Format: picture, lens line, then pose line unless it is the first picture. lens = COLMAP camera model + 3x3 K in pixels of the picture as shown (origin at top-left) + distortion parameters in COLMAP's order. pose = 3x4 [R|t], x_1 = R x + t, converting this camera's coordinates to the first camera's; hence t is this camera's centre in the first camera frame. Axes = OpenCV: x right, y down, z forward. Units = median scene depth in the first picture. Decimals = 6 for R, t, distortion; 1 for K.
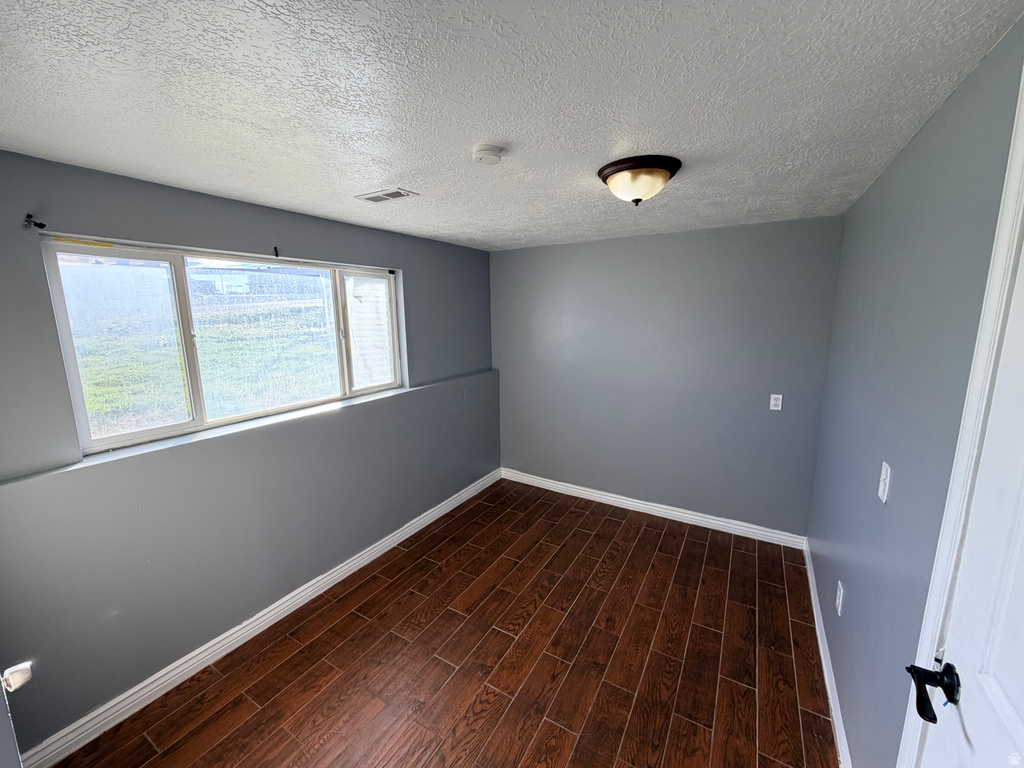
lens RADIAL K [[408.1, 0, 509.5], [0, 408.1, 382.5], [0, 0, 1]] dist [0.001235, 0.000367]
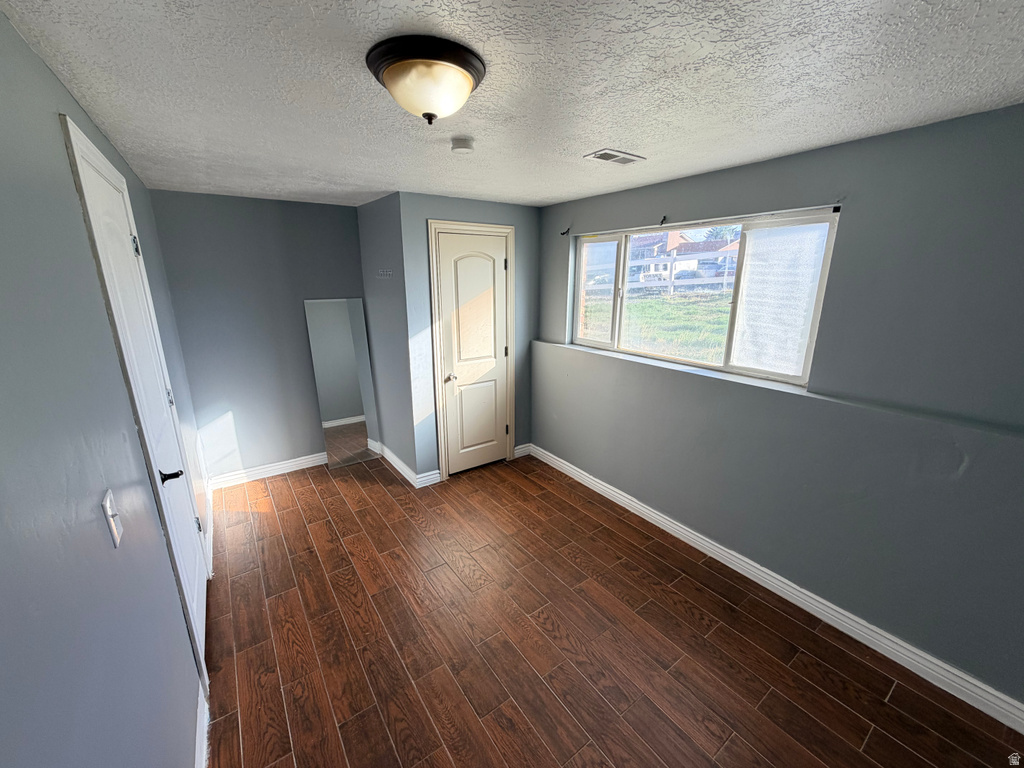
lens RADIAL K [[408.1, 0, 510.1], [0, 408.1, 383.6], [0, 0, 1]] dist [0.001235, 0.000367]
pose [[-0.398877, 0.247458, -0.882985, 0.749767], [-0.149296, 0.932529, 0.328785, -0.205240], [0.904770, 0.262971, -0.335020, 1.125237]]
